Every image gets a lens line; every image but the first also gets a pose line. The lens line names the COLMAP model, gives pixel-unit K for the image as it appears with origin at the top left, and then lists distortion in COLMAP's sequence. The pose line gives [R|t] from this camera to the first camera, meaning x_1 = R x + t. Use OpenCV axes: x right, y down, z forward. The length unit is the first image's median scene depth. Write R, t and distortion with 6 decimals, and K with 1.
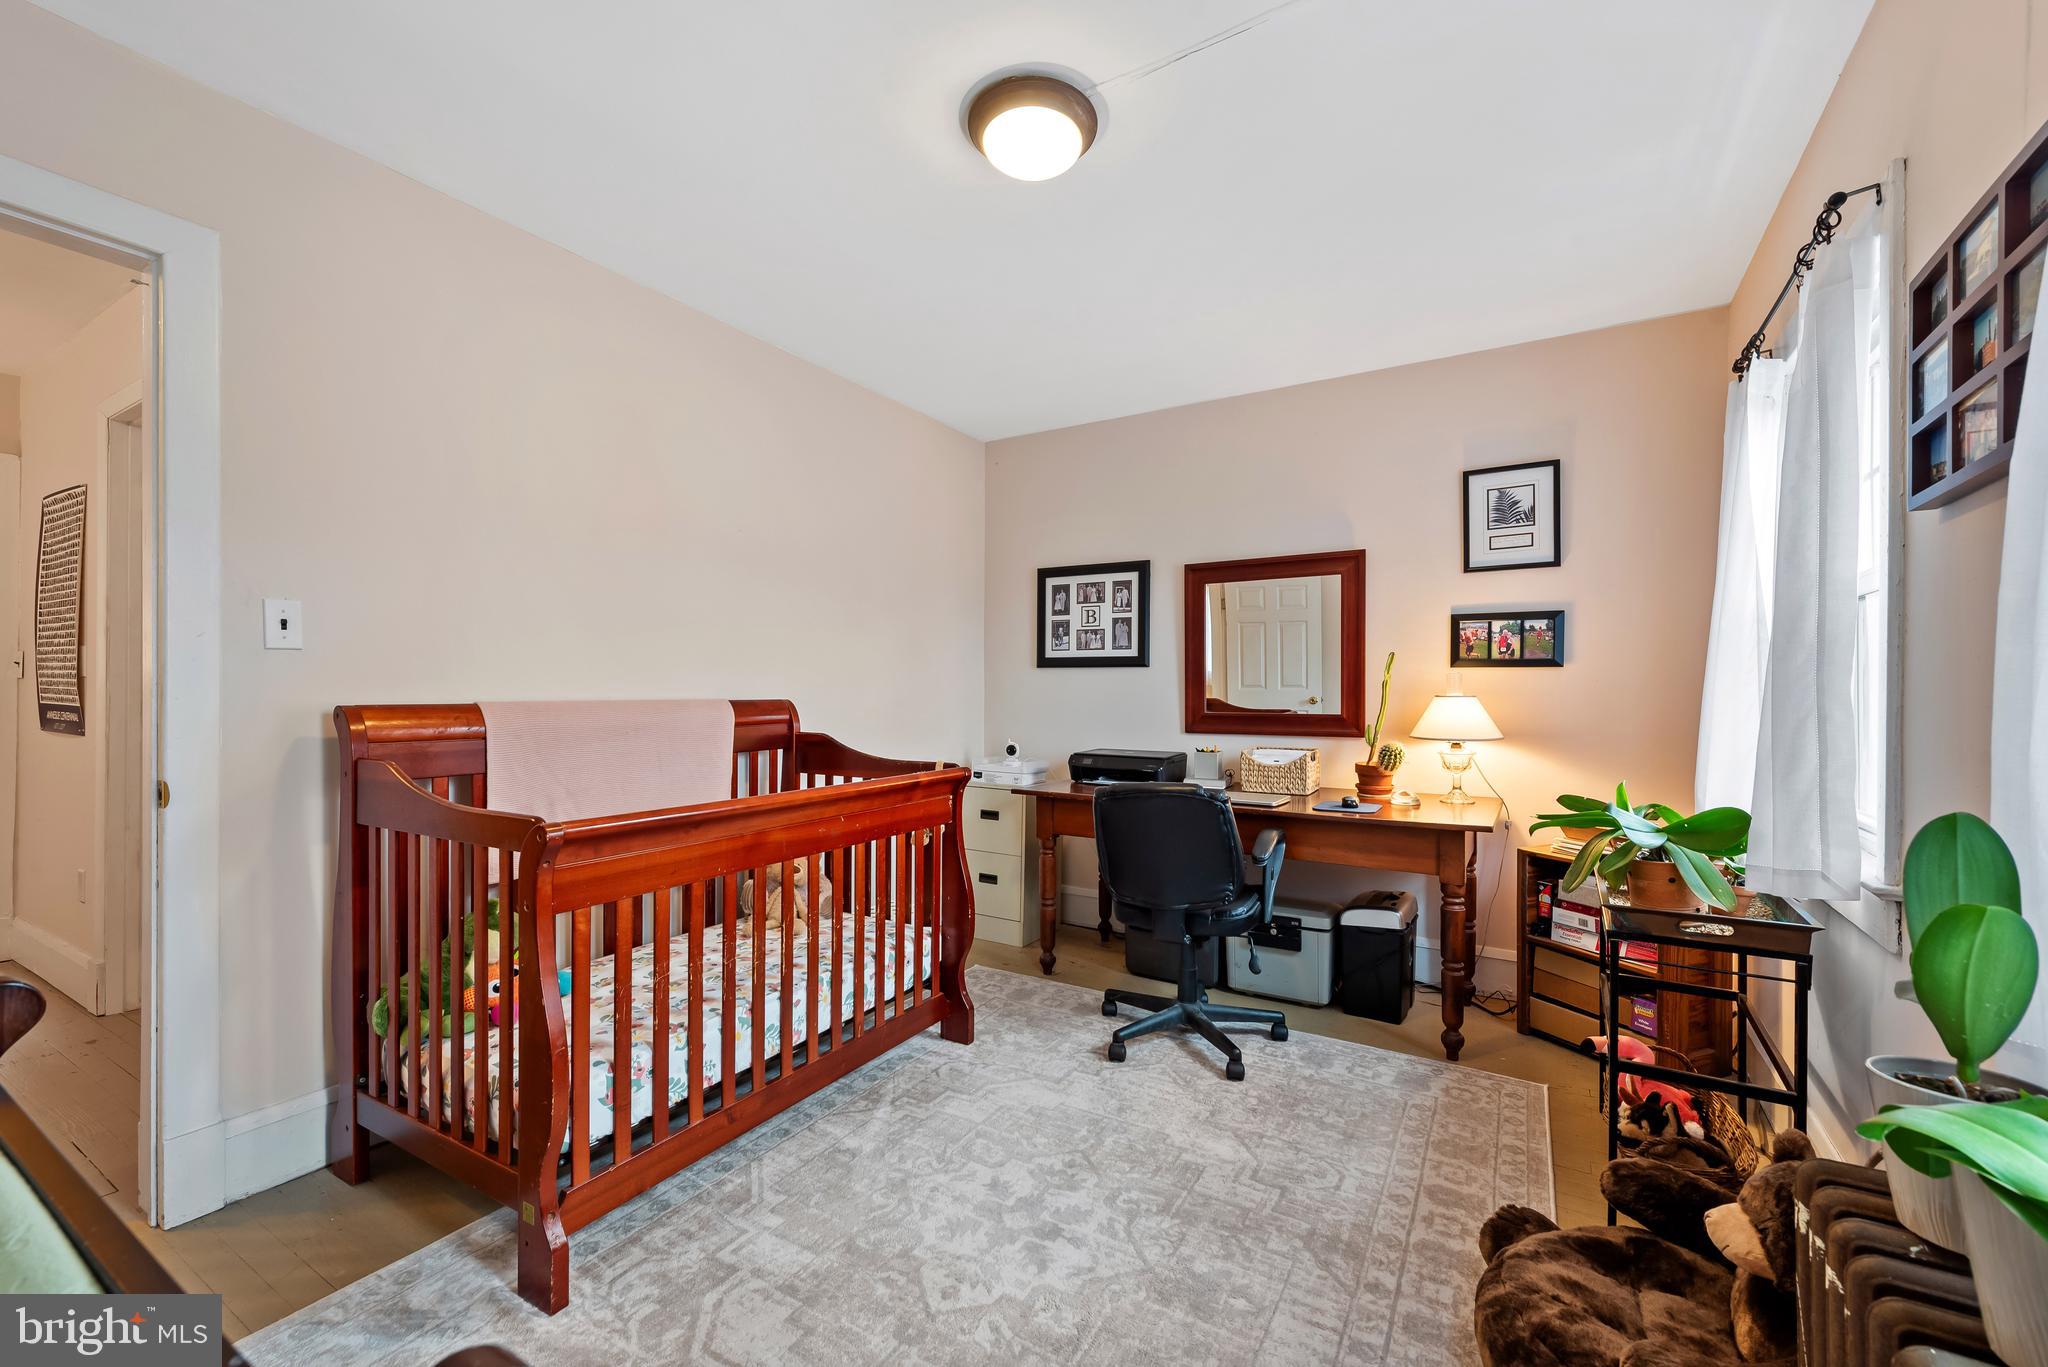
lens RADIAL K [[840.5, 0, 1024.0], [0, 840.5, 683.5], [0, 0, 1]] dist [0.001099, 0.000023]
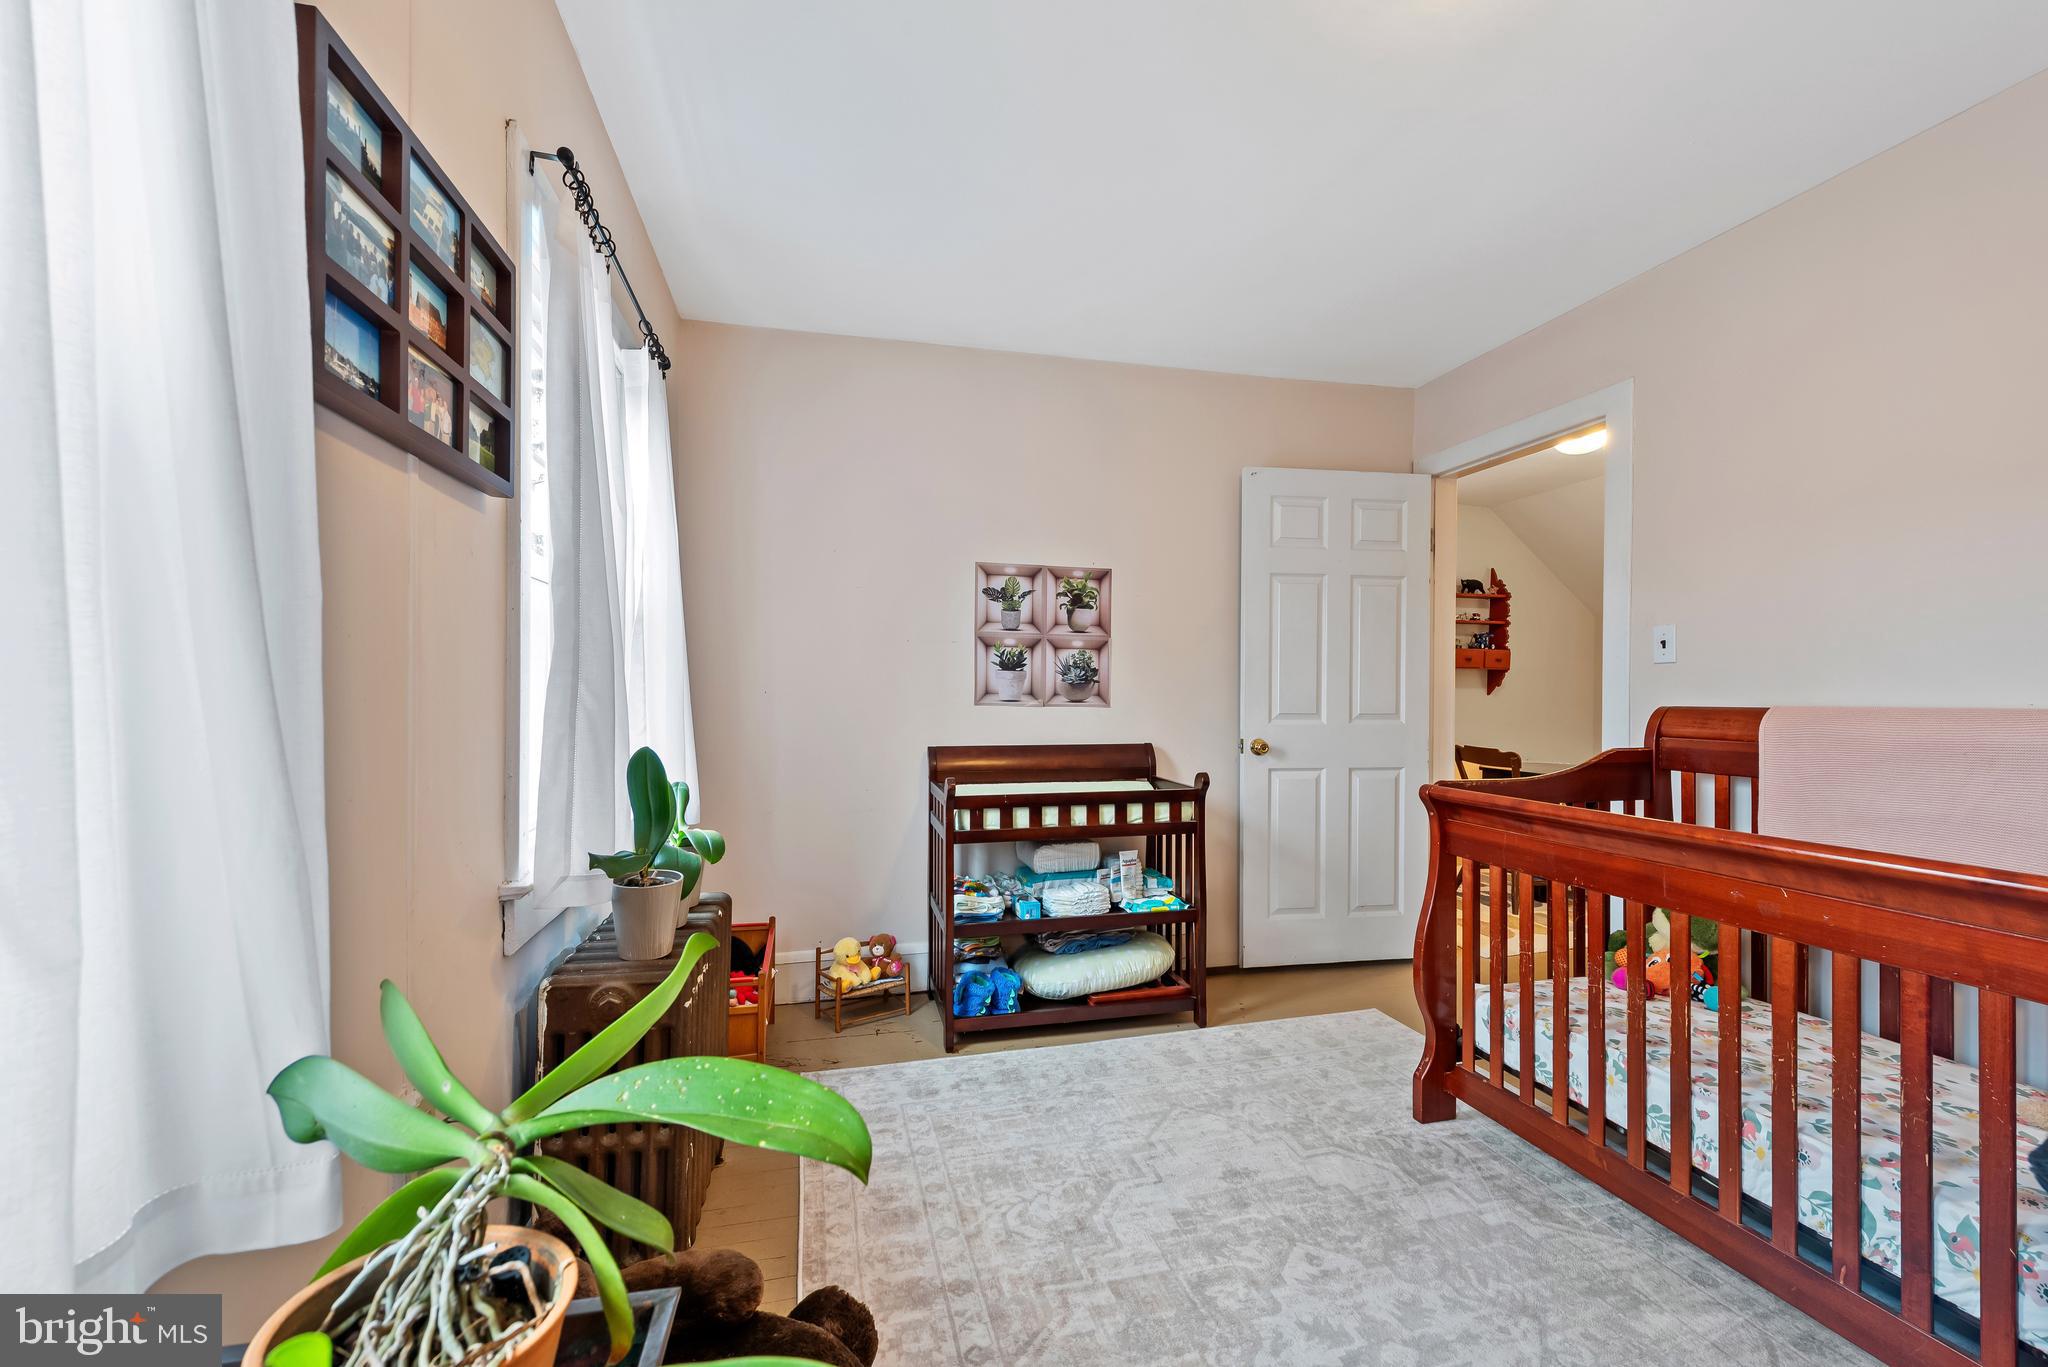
lens RADIAL K [[840.5, 0, 1024.0], [0, 840.5, 683.5], [0, 0, 1]] dist [0.001099, 0.000023]
pose [[-0.710112, -0.012844, -0.703972, 0.702464], [0.004853, 0.999721, -0.023135, 0.015086], [0.704072, -0.019844, -0.709851, 1.147199]]
